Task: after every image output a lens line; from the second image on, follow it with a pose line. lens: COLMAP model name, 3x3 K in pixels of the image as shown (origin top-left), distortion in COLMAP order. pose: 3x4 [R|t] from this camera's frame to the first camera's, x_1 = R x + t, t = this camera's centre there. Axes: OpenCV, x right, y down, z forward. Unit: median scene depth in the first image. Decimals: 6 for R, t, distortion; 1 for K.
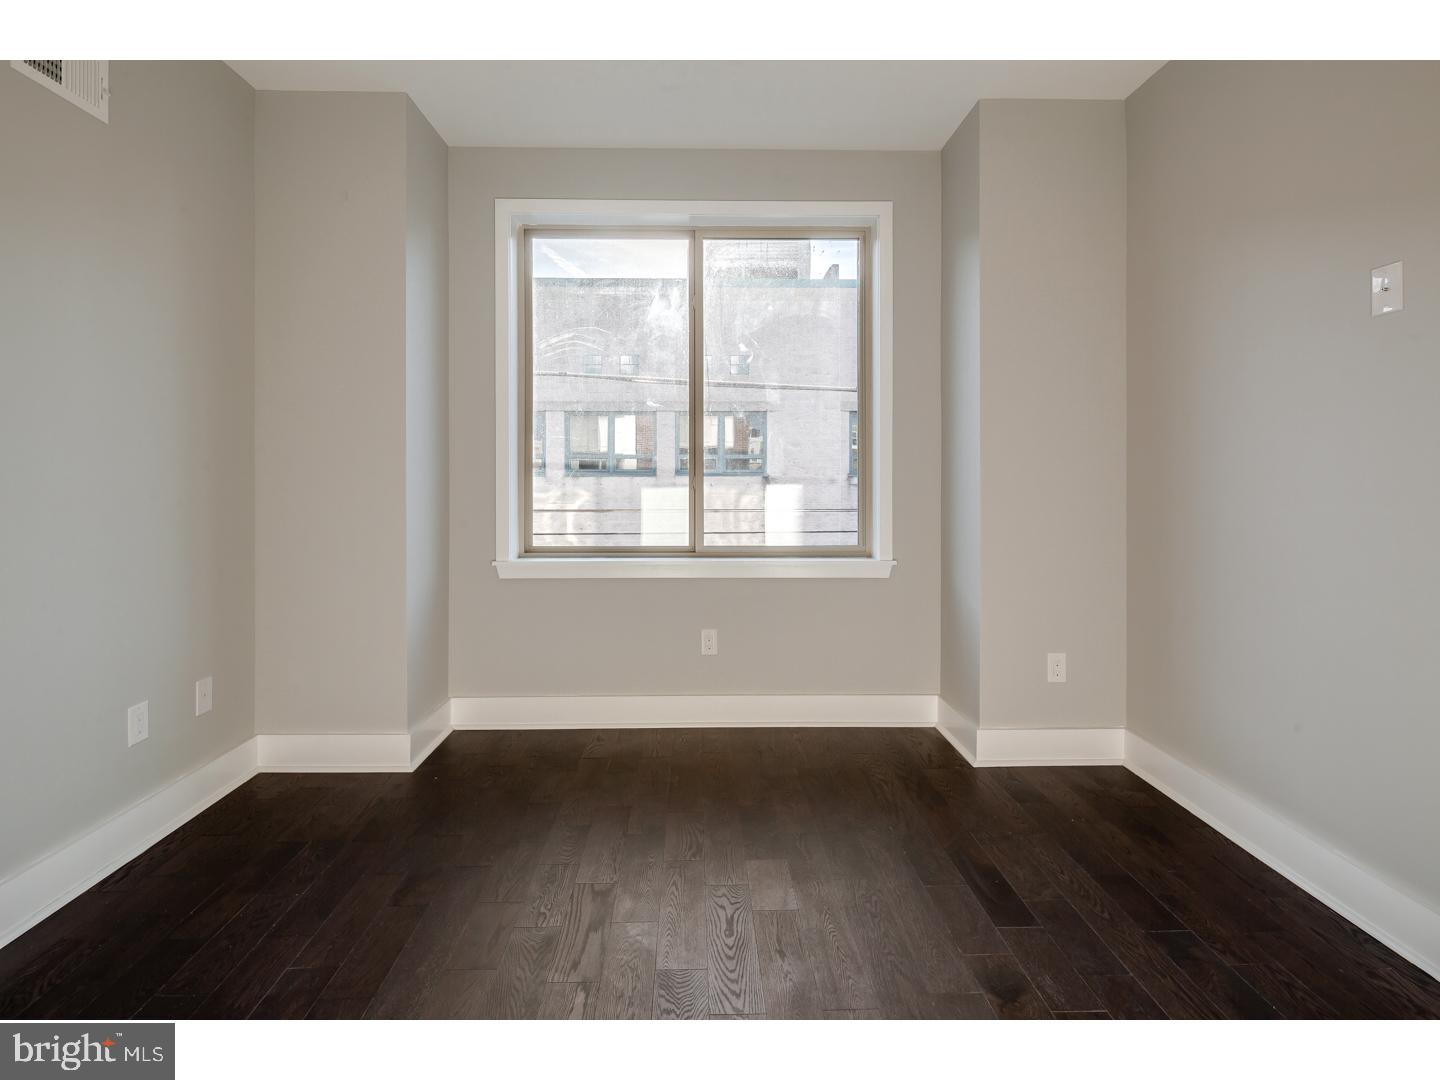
lens RADIAL K [[702.8, 0, 725.5], [0, 702.8, 481.7], [0, 0, 1]] dist [0.001251, -0.003339]
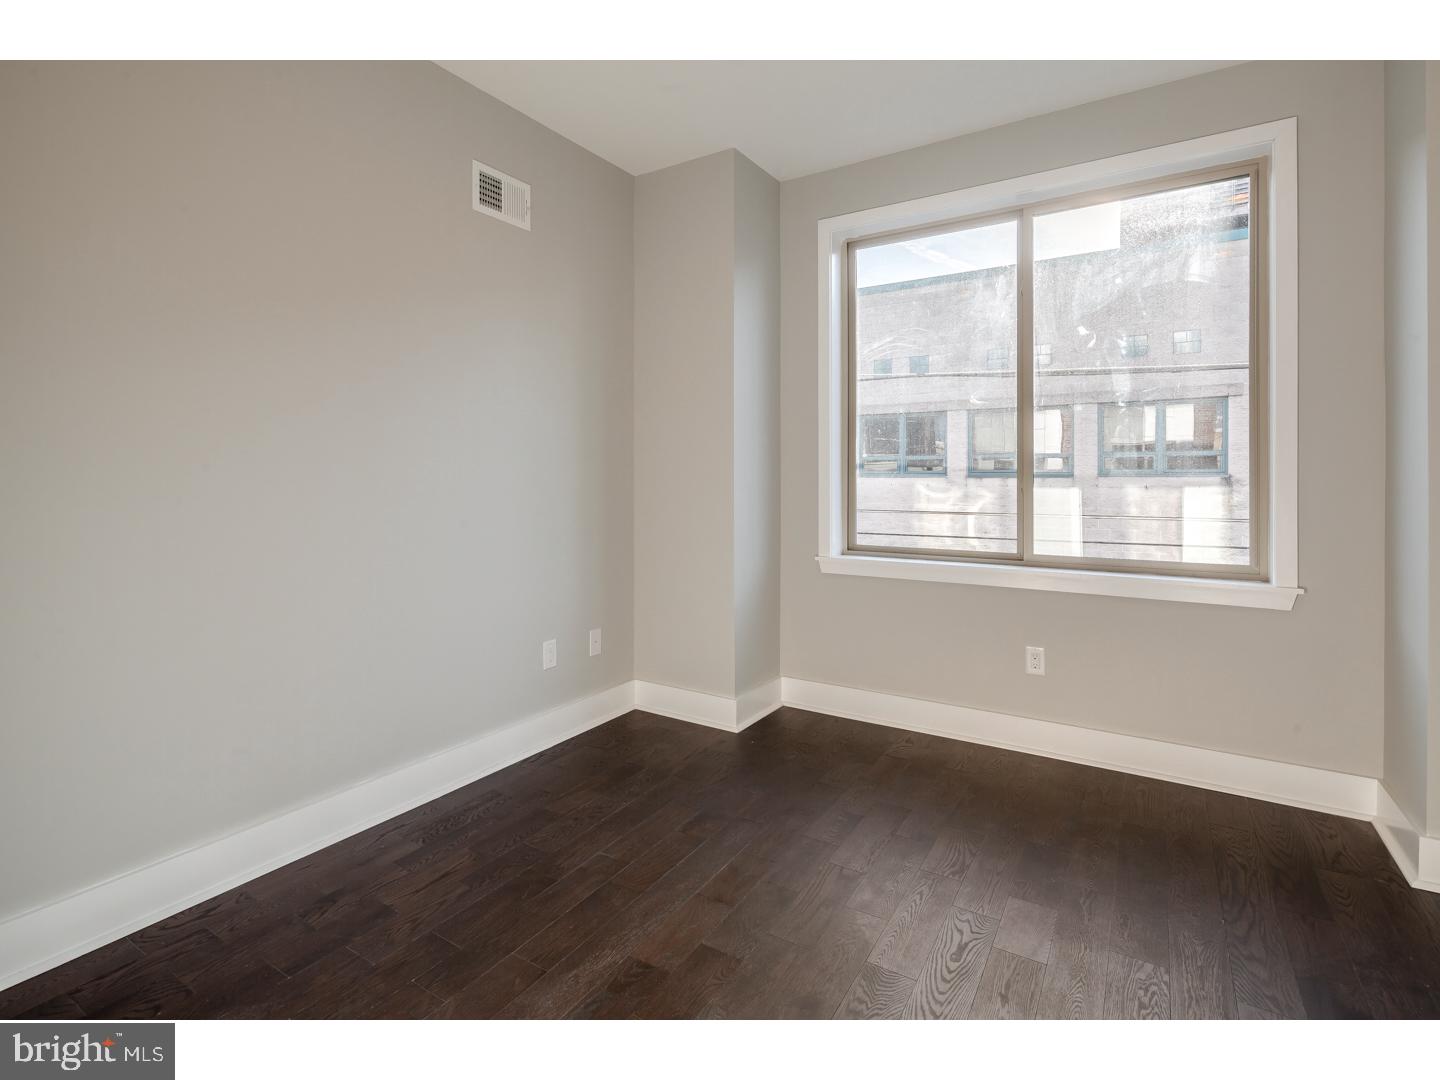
lens RADIAL K [[702.8, 0, 707.4], [0, 702.8, 481.6], [0, 0, 1]] dist [0.001251, -0.003339]
pose [[0.826541, 0.002902, -0.562869, 0.136746], [-0.004026, 0.999992, -0.000756, 0.000211], [0.562862, 0.002891, 0.826546, 0.012402]]
